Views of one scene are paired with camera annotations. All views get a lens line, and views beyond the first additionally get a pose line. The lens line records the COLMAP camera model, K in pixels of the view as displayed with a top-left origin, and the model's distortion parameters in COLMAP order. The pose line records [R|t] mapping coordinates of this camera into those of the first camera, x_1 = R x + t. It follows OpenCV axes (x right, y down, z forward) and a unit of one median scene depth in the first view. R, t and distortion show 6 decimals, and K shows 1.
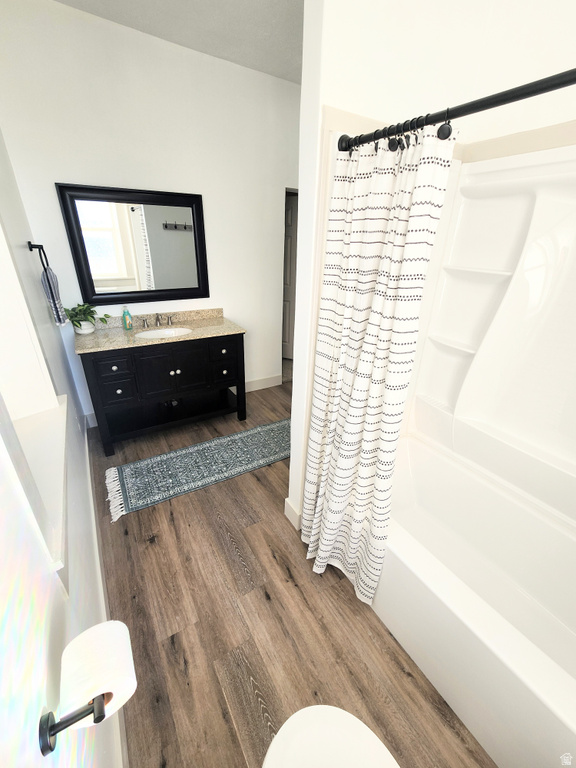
lens RADIAL K [[319.8, 0, 288.2], [0, 319.8, 384.1], [0, 0, 1]] dist [-0.002941, 0.000276]
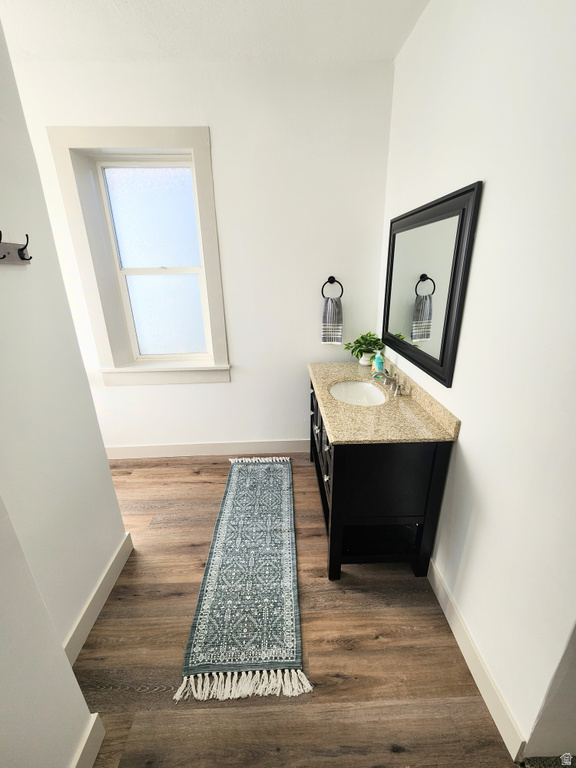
lens RADIAL K [[319.8, 0, 289.2], [0, 319.8, 385.1], [0, 0, 1]] dist [-0.002941, 0.000276]
pose [[-0.494196, 0.287636, -0.820388, 0.332110], [-0.356107, 0.793897, 0.492864, -0.515313], [0.793069, 0.535717, -0.289911, 1.127413]]
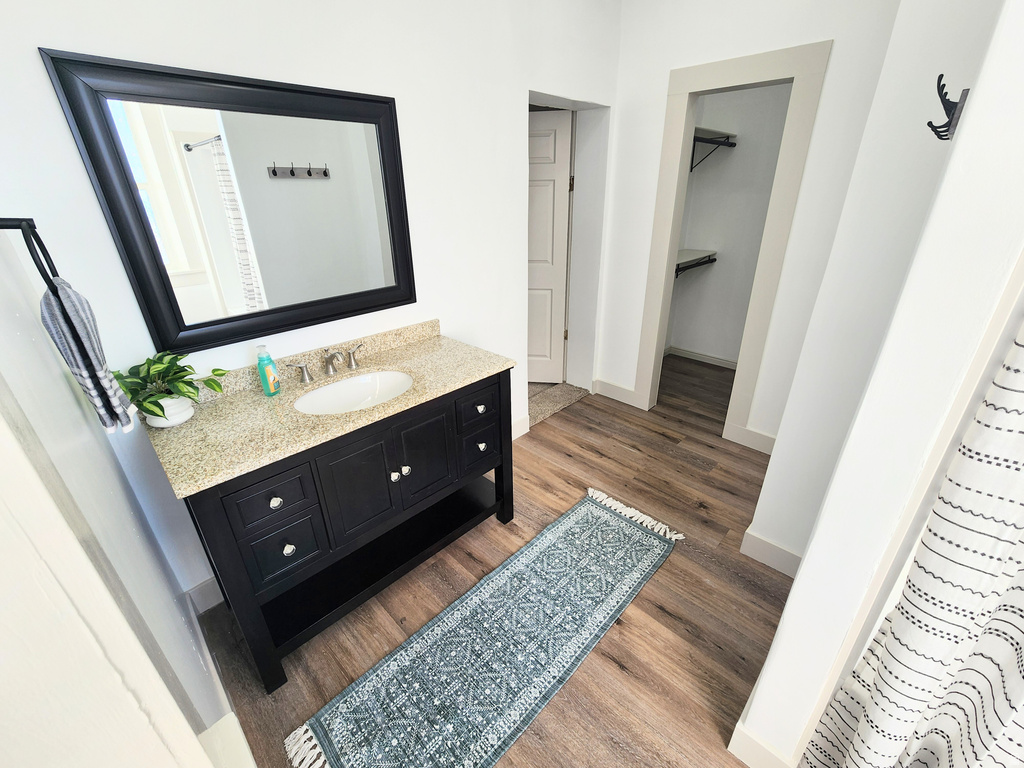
lens RADIAL K [[426.4, 0, 512.4], [0, 426.4, 384.1], [0, 0, 1]] dist [-0.002941, 0.000276]
pose [[0.968575, -0.137438, 0.207299, -0.307487], [0.137407, 0.990407, 0.014617, -0.154047], [-0.207319, 0.014326, 0.978169, 0.353836]]
